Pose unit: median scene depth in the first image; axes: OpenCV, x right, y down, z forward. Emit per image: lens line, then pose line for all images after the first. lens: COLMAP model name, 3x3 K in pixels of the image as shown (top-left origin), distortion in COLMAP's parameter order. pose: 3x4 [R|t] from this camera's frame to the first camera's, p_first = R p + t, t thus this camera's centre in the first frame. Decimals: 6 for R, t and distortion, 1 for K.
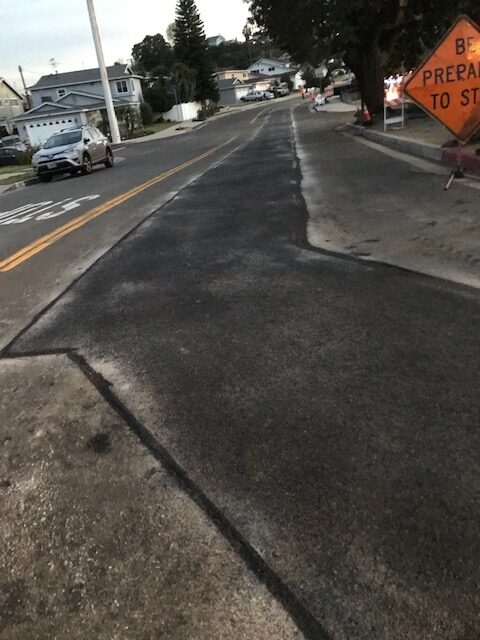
lens RADIAL K [[507.8, 0, 244.5], [0, 507.8, 326.6], [0, 0, 1]] dist [0.036091, 0.011714]
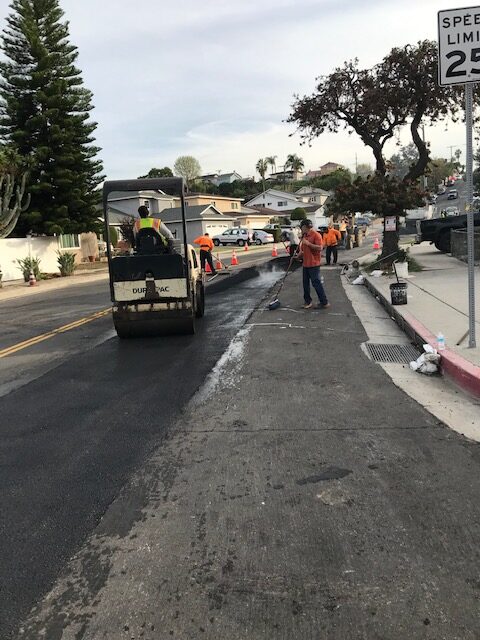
lens RADIAL K [[507.8, 0, 240.3], [0, 507.8, 319.0], [0, 0, 1]] dist [0.036091, 0.011714]
pose [[0.995859, 0.072441, -0.054936, 0.052843], [-0.084196, 0.962835, -0.256632, -0.196796], [0.034303, 0.260195, 0.964947, 0.433140]]
